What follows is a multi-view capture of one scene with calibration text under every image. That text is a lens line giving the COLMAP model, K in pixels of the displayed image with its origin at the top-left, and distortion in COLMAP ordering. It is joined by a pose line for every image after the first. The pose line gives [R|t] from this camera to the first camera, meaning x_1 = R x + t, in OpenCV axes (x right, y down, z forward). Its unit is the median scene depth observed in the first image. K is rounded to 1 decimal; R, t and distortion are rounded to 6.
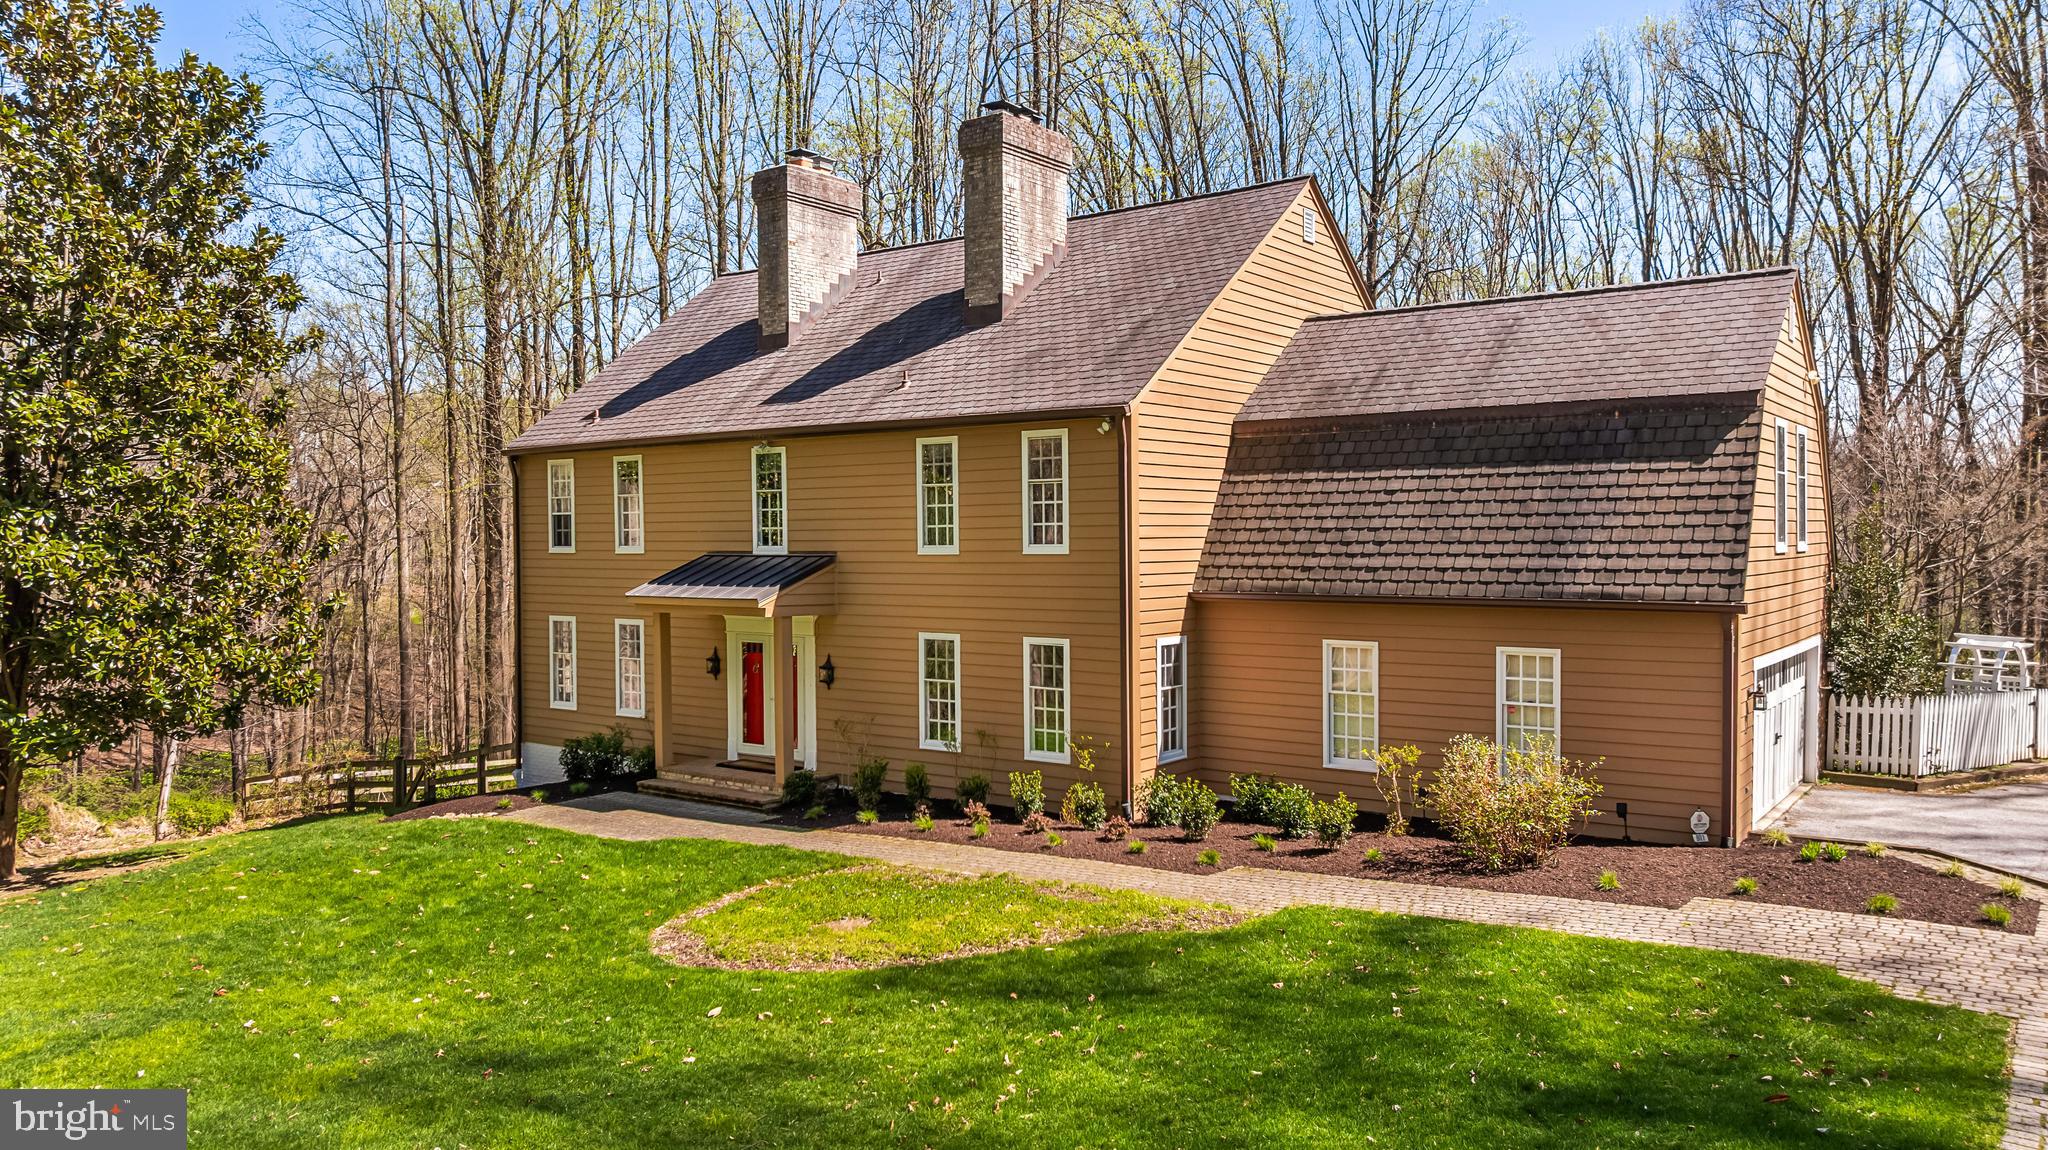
lens RADIAL K [[1433.7, 0, 1024.0], [0, 1433.7, 575.0], [0, 0, 1]] dist [-0.005357, -0.055177]
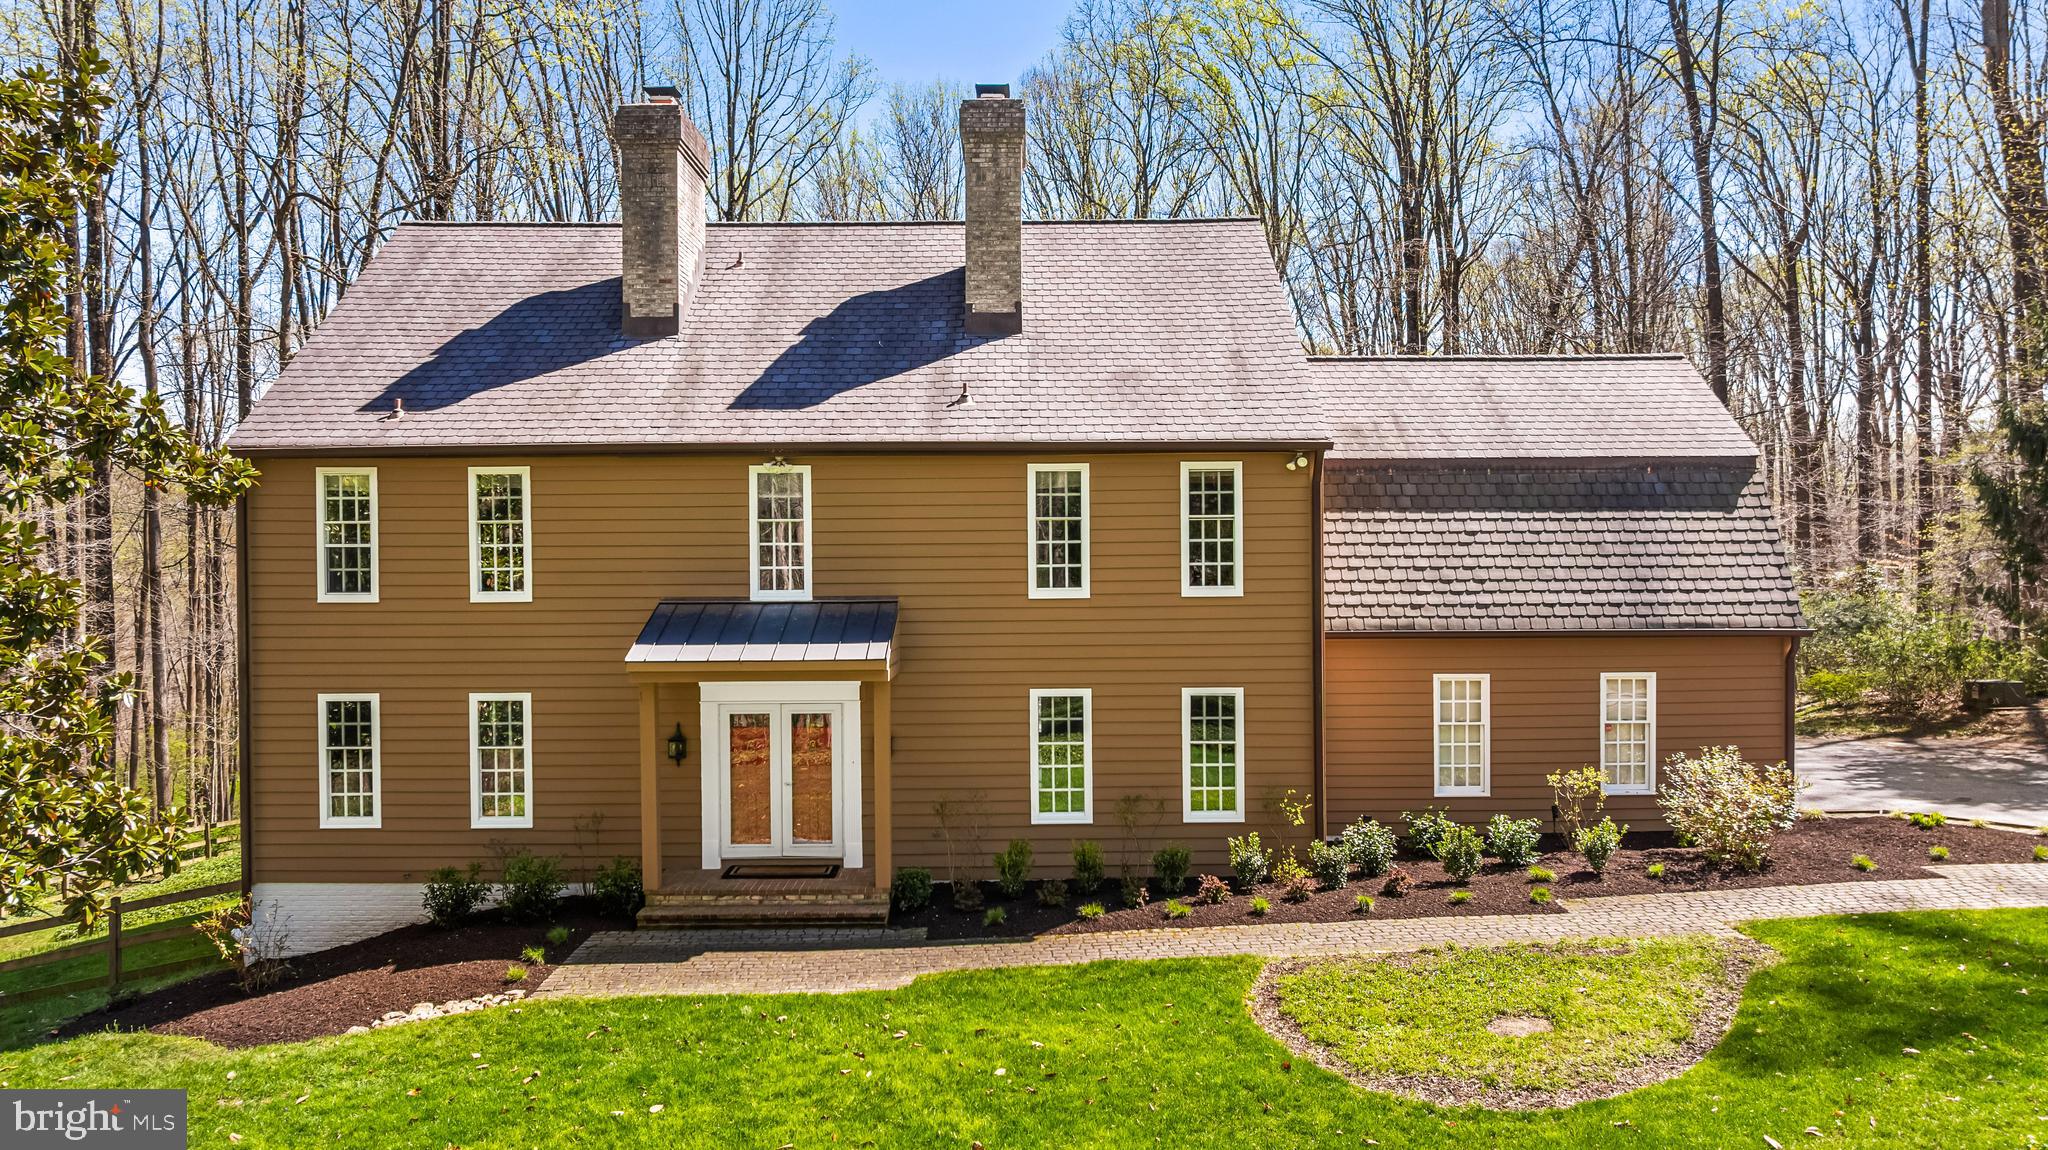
lens RADIAL K [[1433.7, 0, 1024.0], [0, 1433.7, 575.0], [0, 0, 1]] dist [-0.005357, -0.055177]
pose [[0.799360, -0.009937, 0.600771, -0.613033], [0.017777, 0.999817, -0.007116, -0.023289], [-0.600590, 0.016368, 0.799390, 0.324441]]
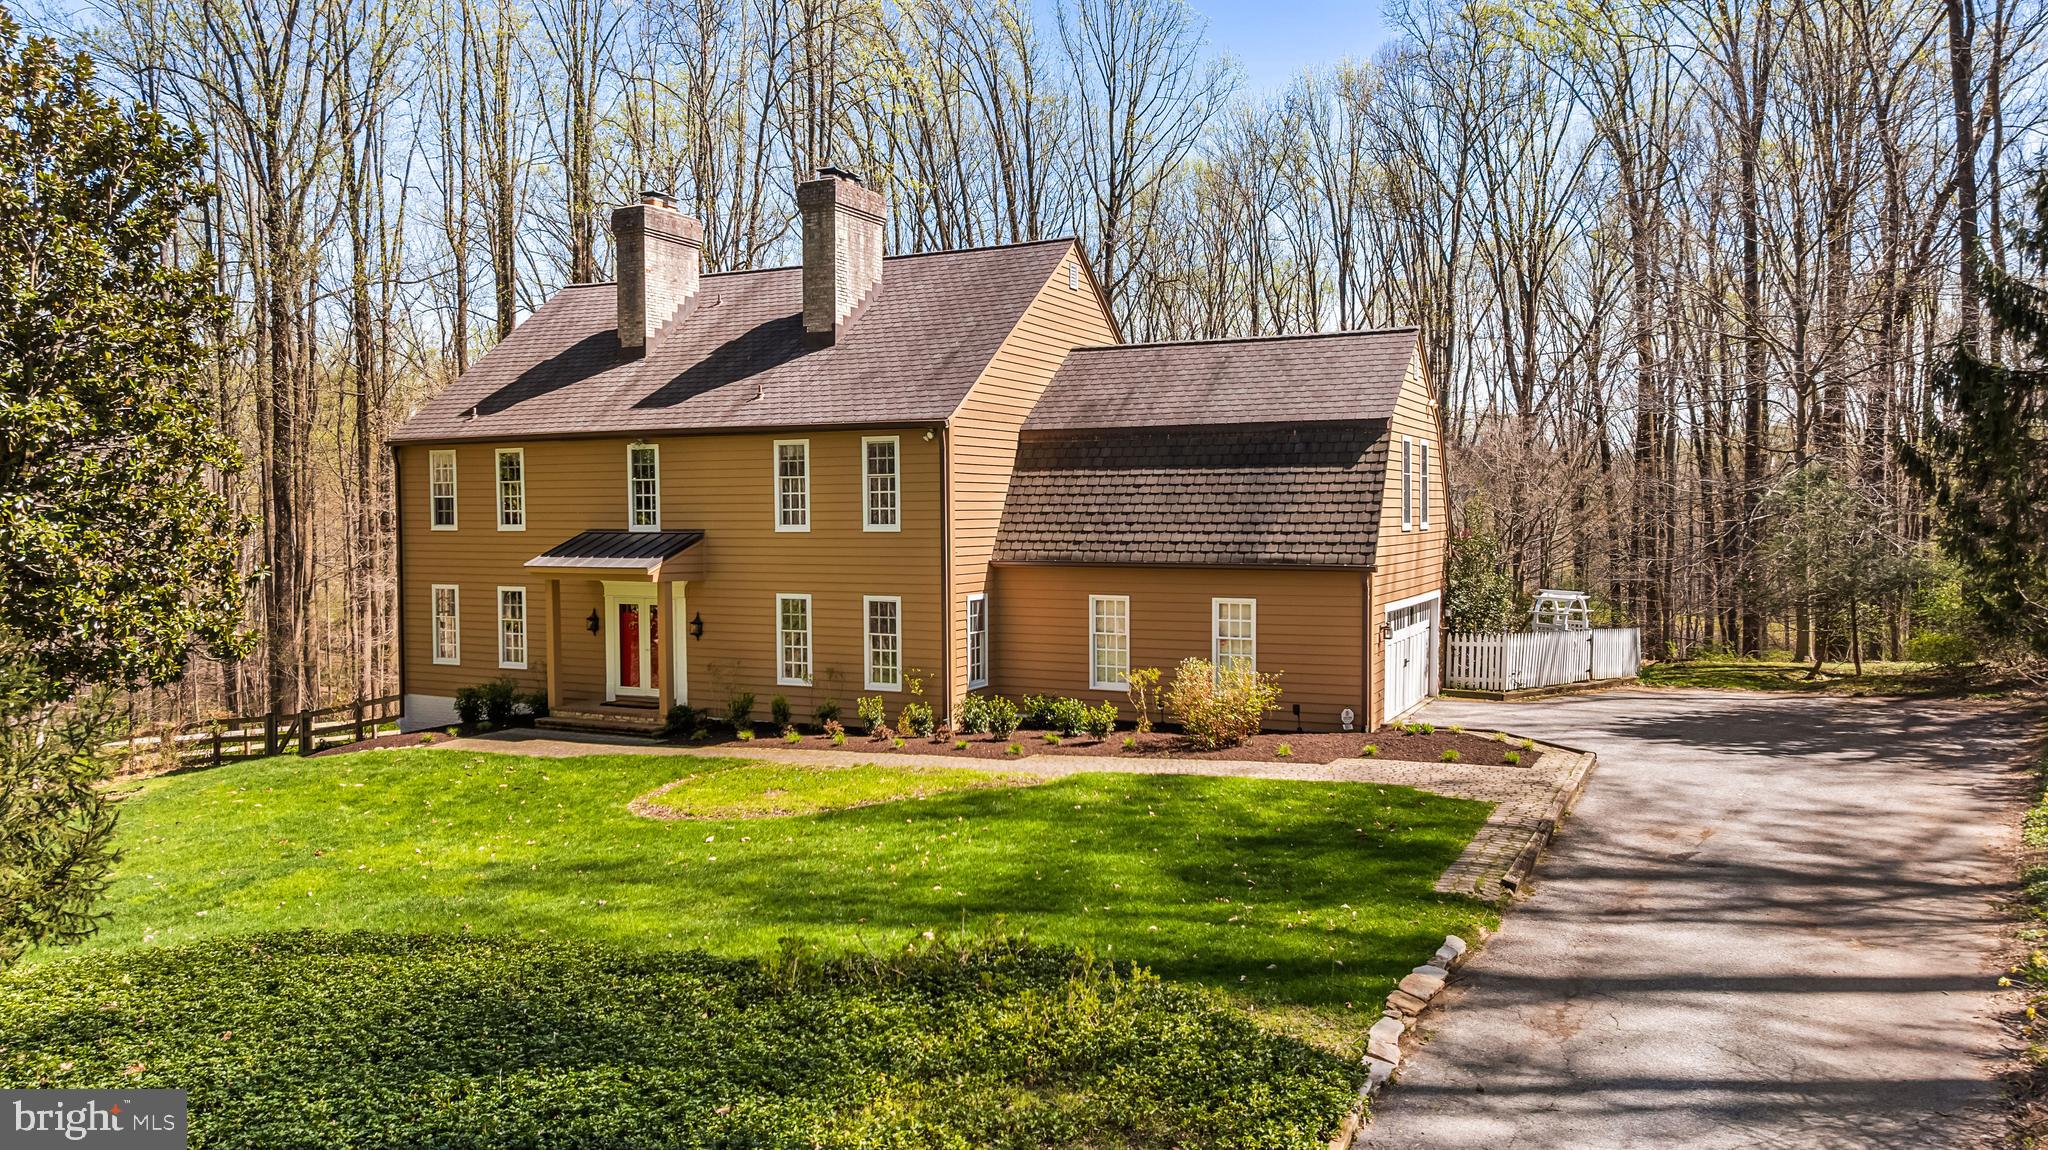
lens RADIAL K [[1433.7, 0, 1024.0], [0, 1433.7, 575.0], [0, 0, 1]] dist [-0.005357, -0.055177]
pose [[0.983023, -0.006073, 0.183382, -0.093634], [0.002832, 0.999835, 0.017929, 0.001826], [-0.183460, -0.017105, 0.982878, -0.297633]]
